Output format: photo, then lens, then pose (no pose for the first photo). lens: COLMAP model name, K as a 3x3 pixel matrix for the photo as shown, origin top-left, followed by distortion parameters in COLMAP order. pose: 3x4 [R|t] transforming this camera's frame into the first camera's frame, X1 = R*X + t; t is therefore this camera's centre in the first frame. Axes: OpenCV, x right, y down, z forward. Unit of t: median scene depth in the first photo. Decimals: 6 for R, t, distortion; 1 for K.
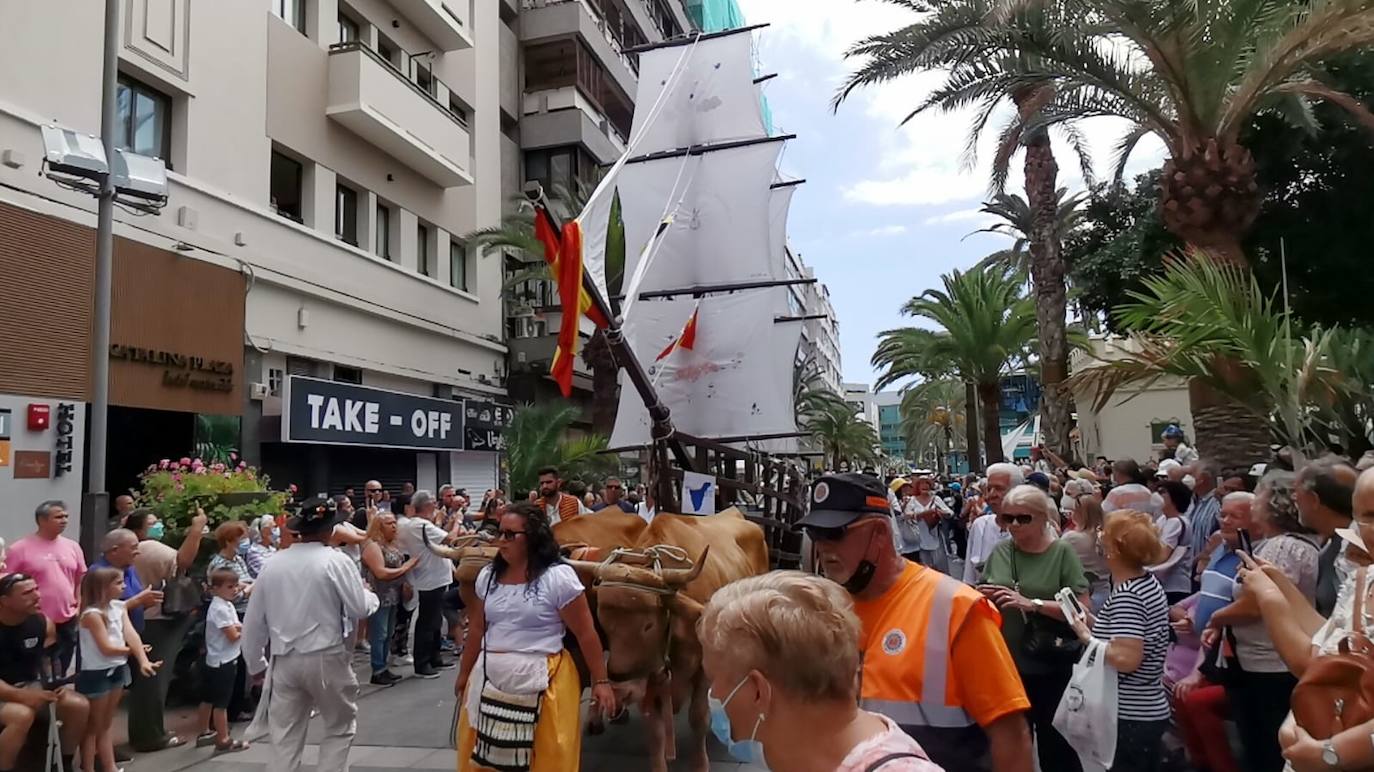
lens RADIAL K [[839.7, 0, 683.2], [0, 839.7, 384.9], [0, 0, 1]] dist [0.008525, -0.006532]
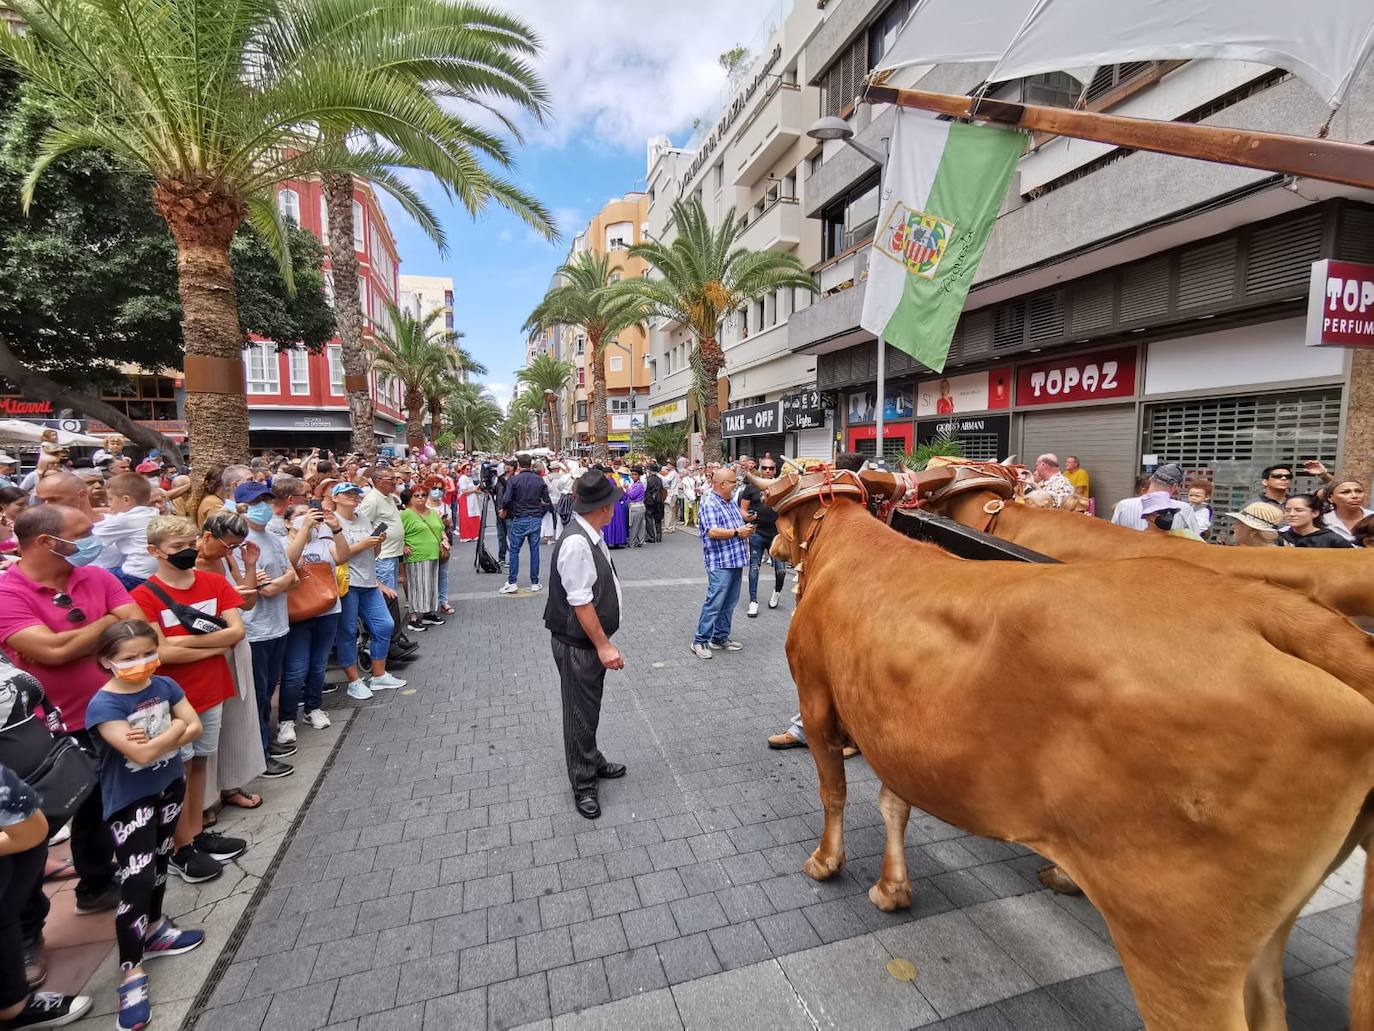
lens RADIAL K [[643.3, 0, 687.2], [0, 643.3, 517.8], [0, 0, 1]] dist [-0.007396, 0.009936]
pose [[-0.847652, 0.084077, -0.523848, 0.593150], [0.091700, 0.995721, 0.011429, 0.241609], [0.522568, -0.038349, -0.851735, 2.248950]]
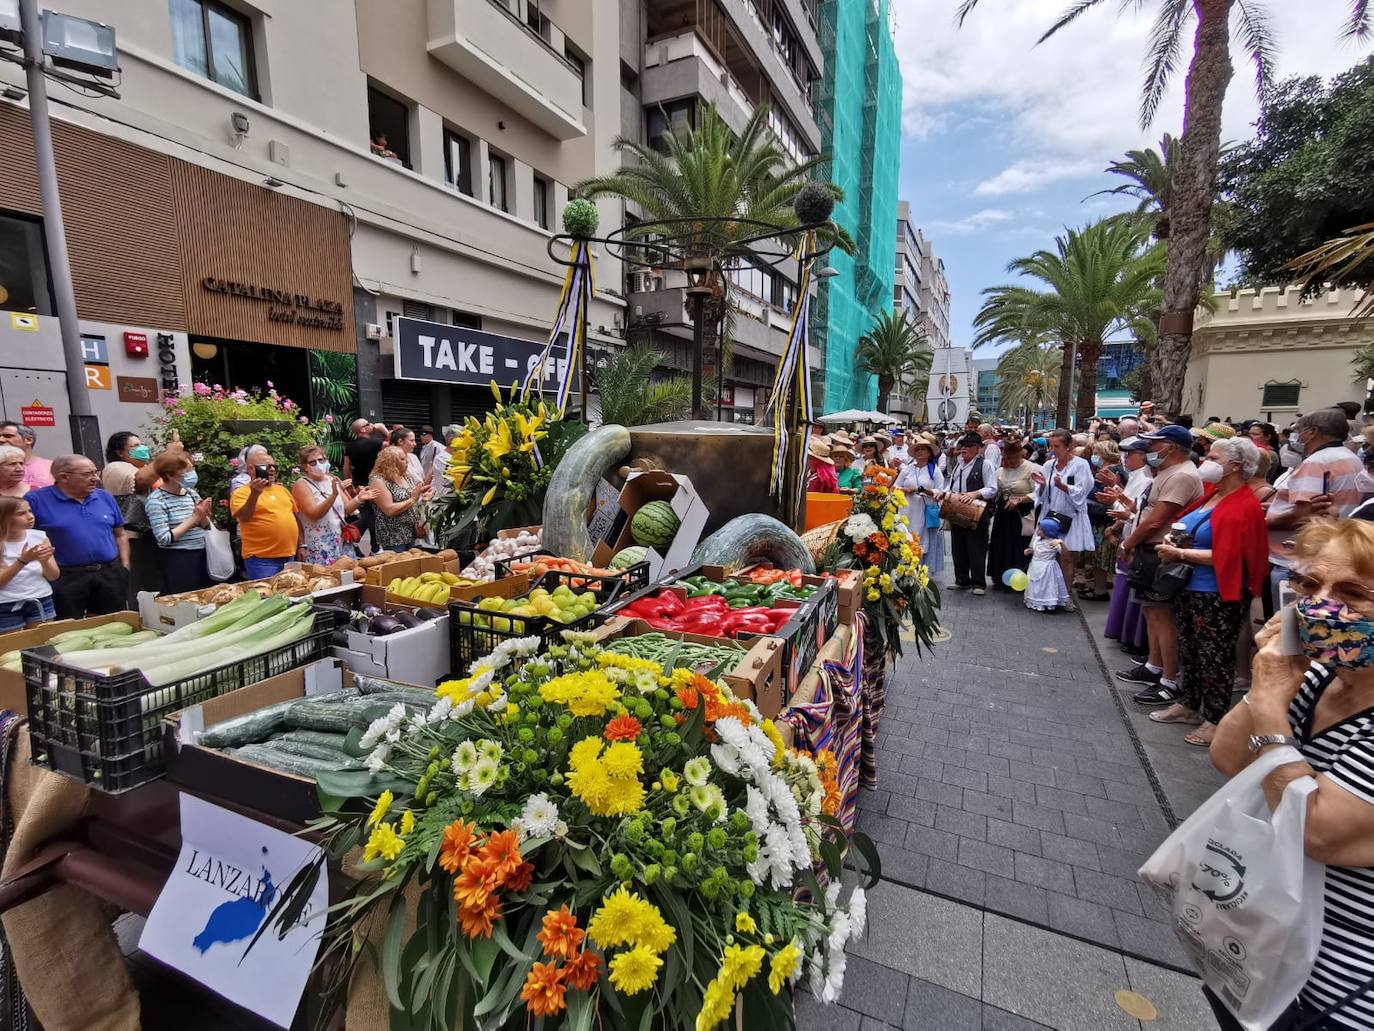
lens RADIAL K [[643.3, 0, 687.3], [0, 643.3, 516.7], [0, 0, 1]] dist [-0.007396, 0.009936]
pose [[0.982141, 0.058948, -0.178671, 0.054588], [-0.012284, 0.967714, 0.251751, 0.022006], [0.187742, -0.245060, 0.951156, 0.186922]]
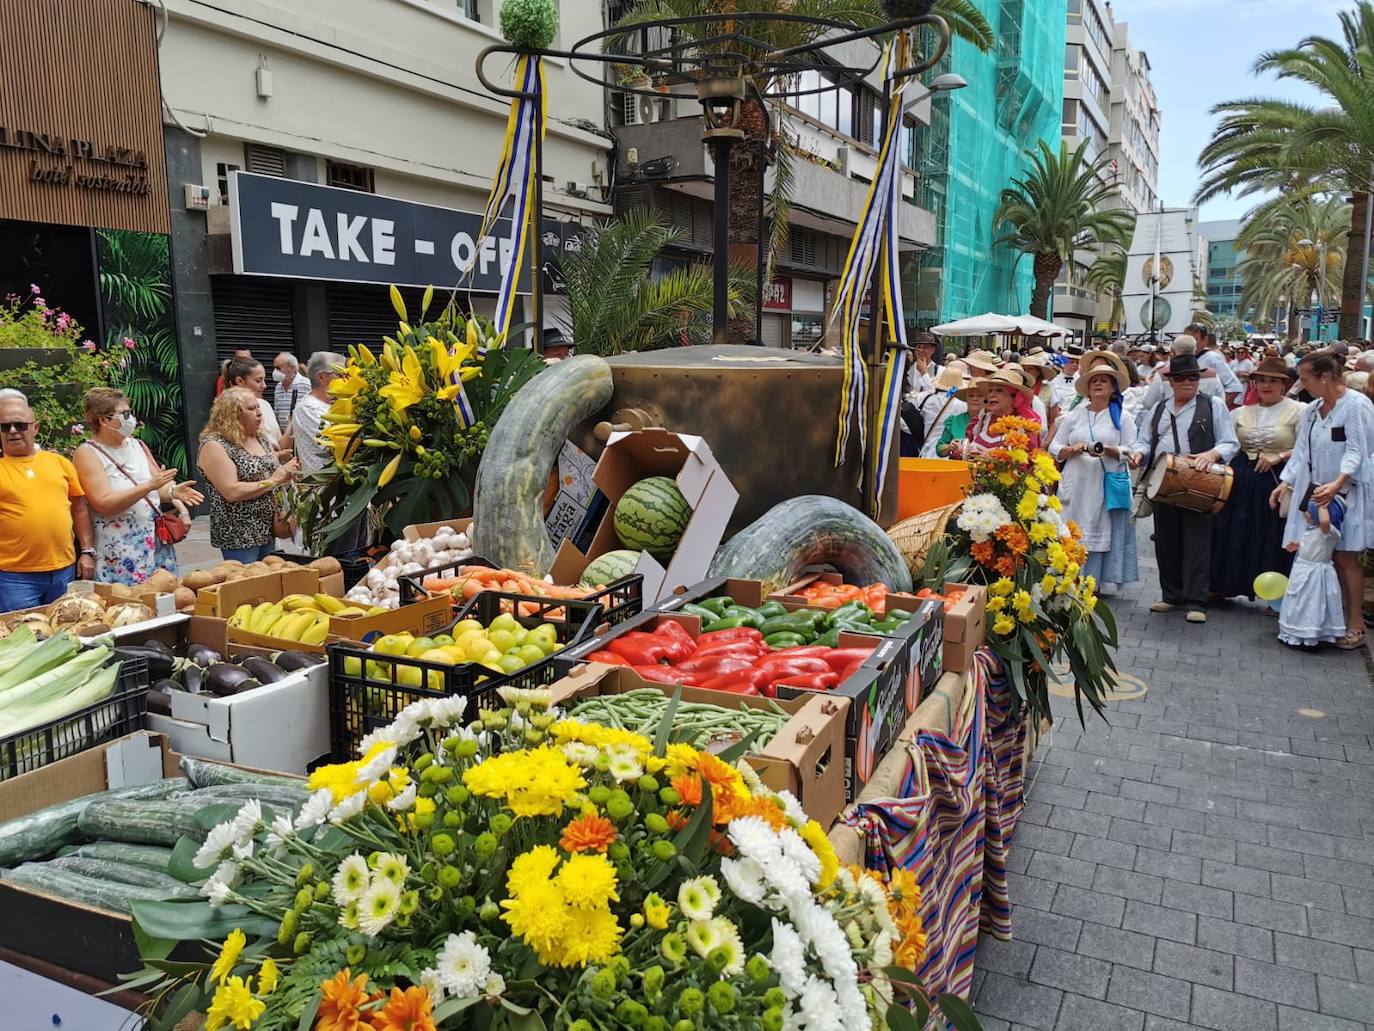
lens RADIAL K [[1055.2, 0, 687.5], [0, 1055.2, 511.4], [0, 0, 1]] dist [0.075739, -0.095220]
pose [[0.977176, 0.053071, -0.205693, 0.058145], [0.004157, 0.963328, 0.268296, 0.018844], [0.212389, -0.263027, 0.941120, 0.181776]]
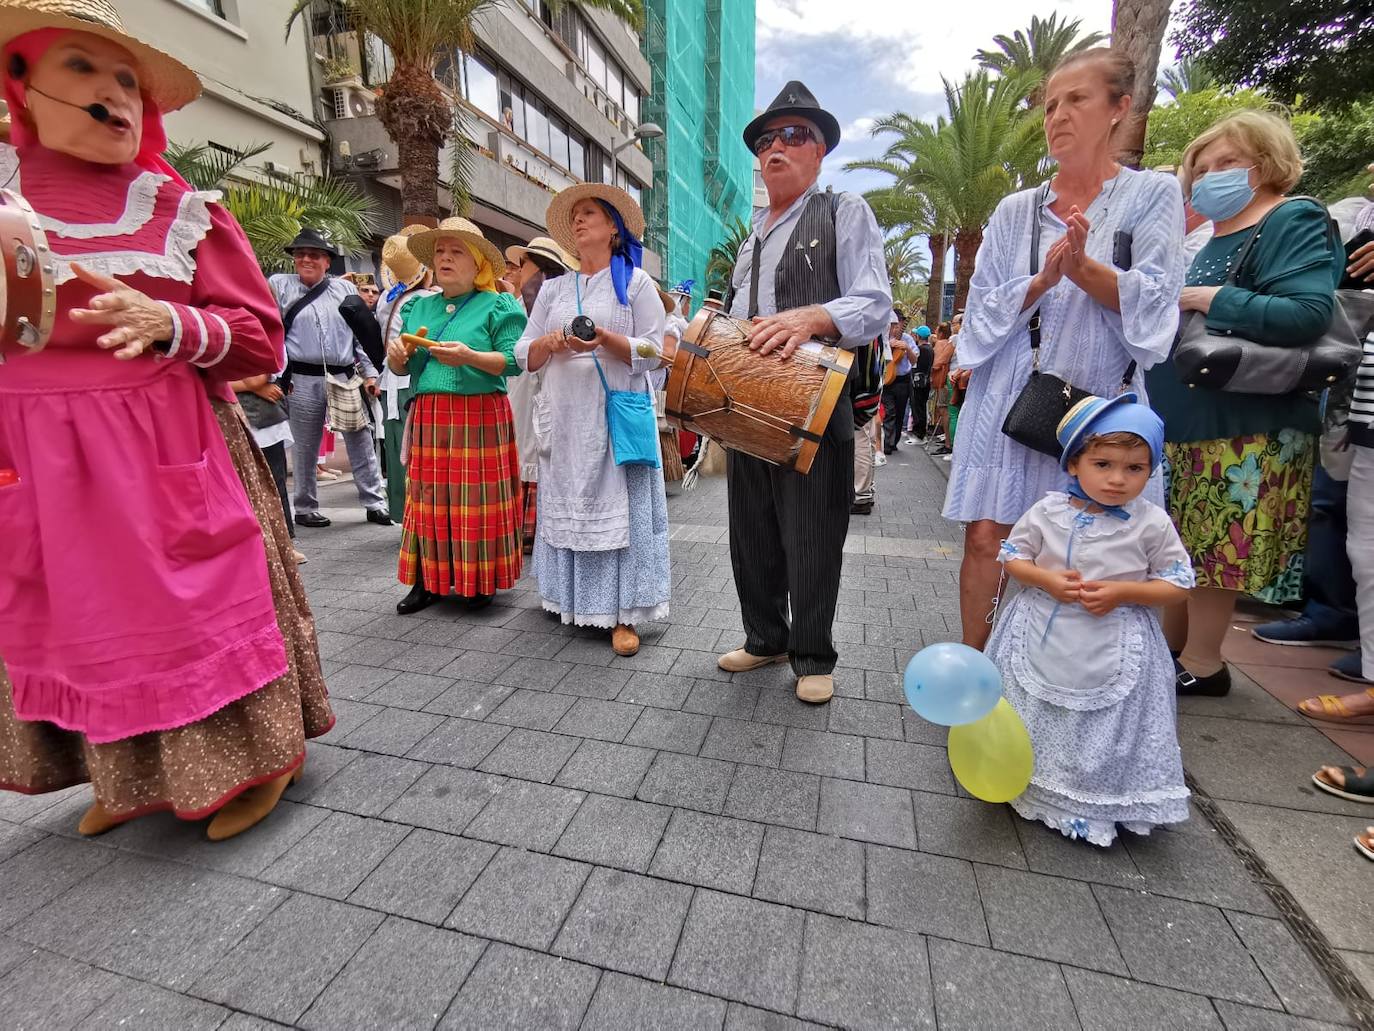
lens RADIAL K [[643.3, 0, 687.2], [0, 643.3, 512.9], [0, 0, 1]] dist [-0.007396, 0.009936]
pose [[0.999654, 0.025548, 0.006311, 0.149198], [-0.026218, 0.946183, 0.322569, 0.108830], [0.002270, -0.322623, 0.946525, 0.526459]]
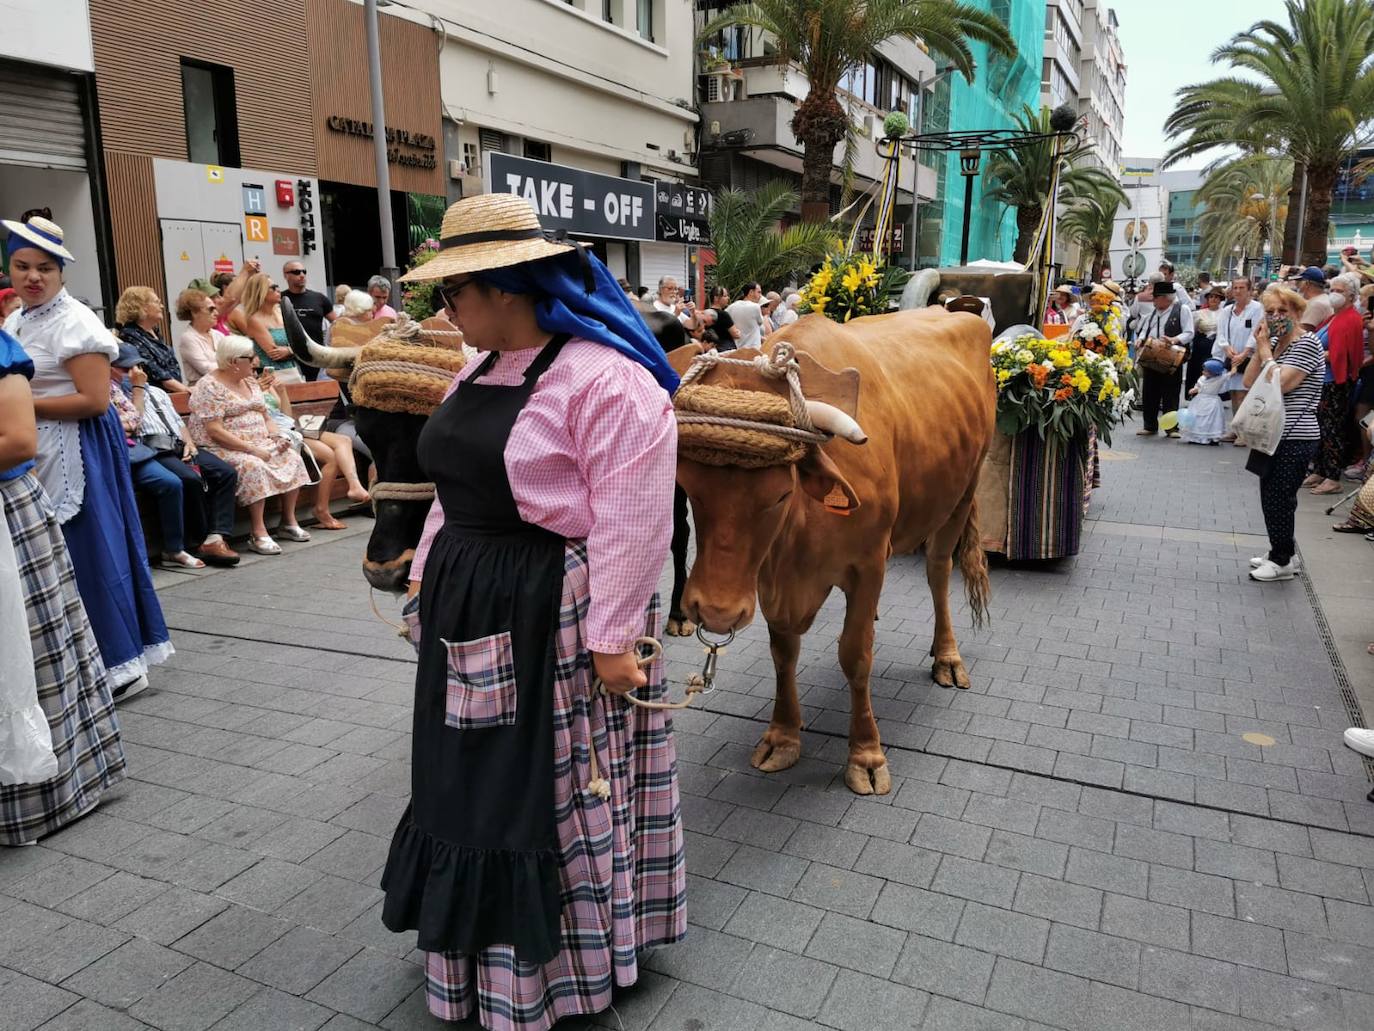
lens RADIAL K [[1055.2, 0, 686.6], [0, 1055.2, 510.5], [0, 0, 1]] dist [0.075739, -0.095220]
pose [[0.983697, 0.062427, -0.168651, -0.026322], [-0.006469, 0.949492, 0.313723, -0.004271], [0.179717, -0.307517, 0.934417, -0.154300]]
